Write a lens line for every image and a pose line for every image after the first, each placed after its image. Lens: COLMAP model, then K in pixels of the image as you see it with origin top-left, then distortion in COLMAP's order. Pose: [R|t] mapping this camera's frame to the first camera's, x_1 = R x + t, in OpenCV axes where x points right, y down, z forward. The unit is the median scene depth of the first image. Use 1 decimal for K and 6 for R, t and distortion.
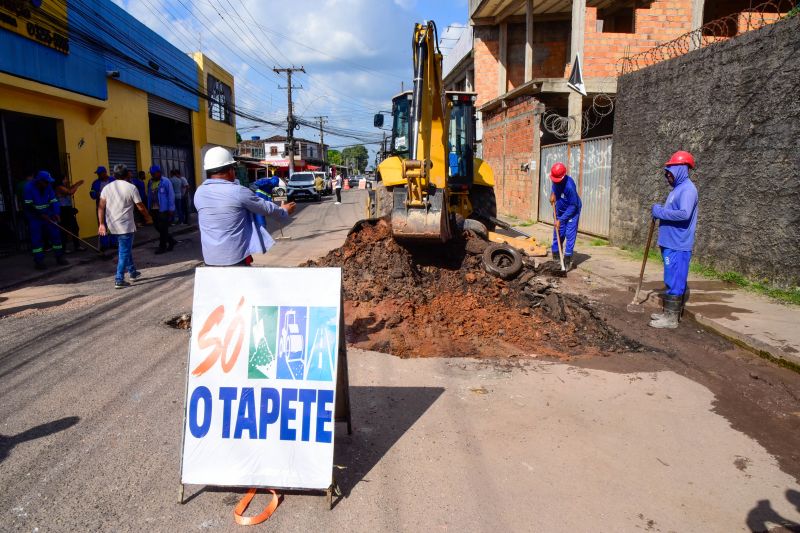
lens RADIAL K [[569.3, 0, 400.0], [0, 569.3, 266.5], [0, 0, 1]] dist [-0.105452, 0.068946]
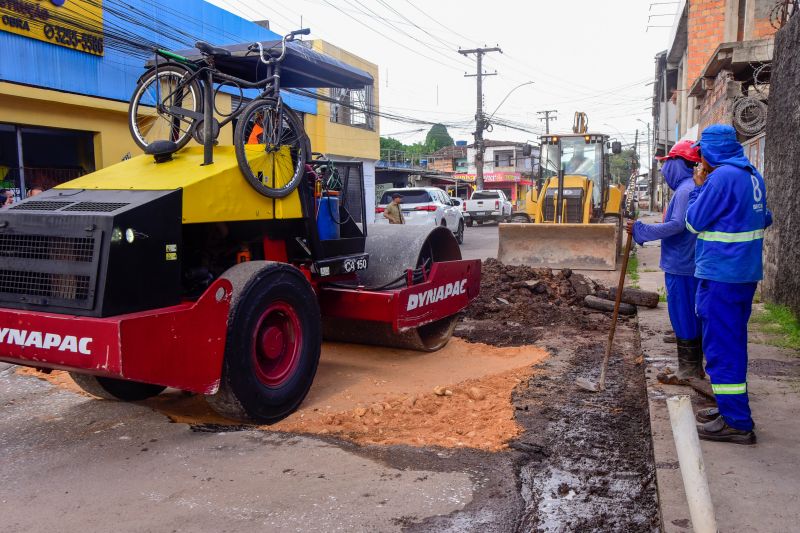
lens RADIAL K [[803.2, 0, 400.0], [0, 803.2, 266.5], [0, 0, 1]] dist [0.009233, 0.017960]
pose [[0.940395, 0.017210, -0.339647, 0.339970], [-0.040586, 0.997260, -0.061841, -0.001731], [0.337653, 0.071940, 0.938518, 0.005903]]
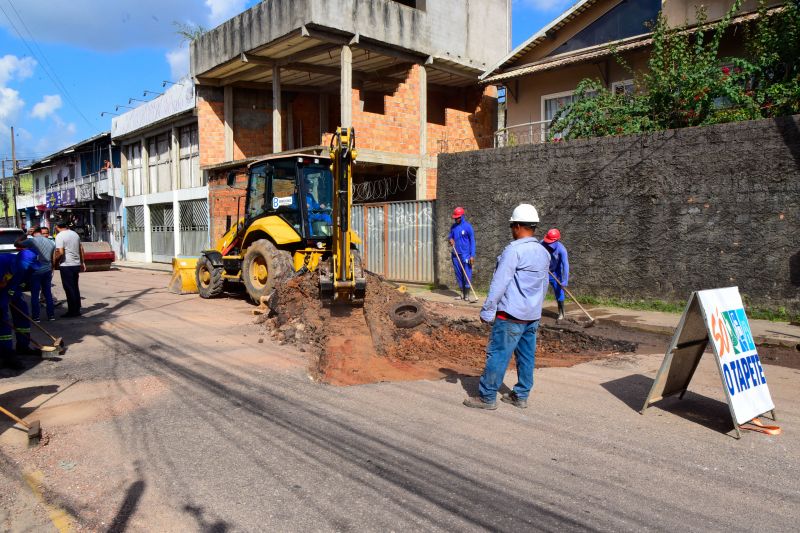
lens RADIAL K [[569.3, 0, 400.0], [0, 569.3, 266.5], [0, 0, 1]] dist [-0.105452, 0.068946]
pose [[0.789411, -0.036751, 0.612763, -0.543060], [0.097559, 0.993031, -0.066125, -0.013243], [-0.606063, 0.111981, 0.787495, 0.075437]]
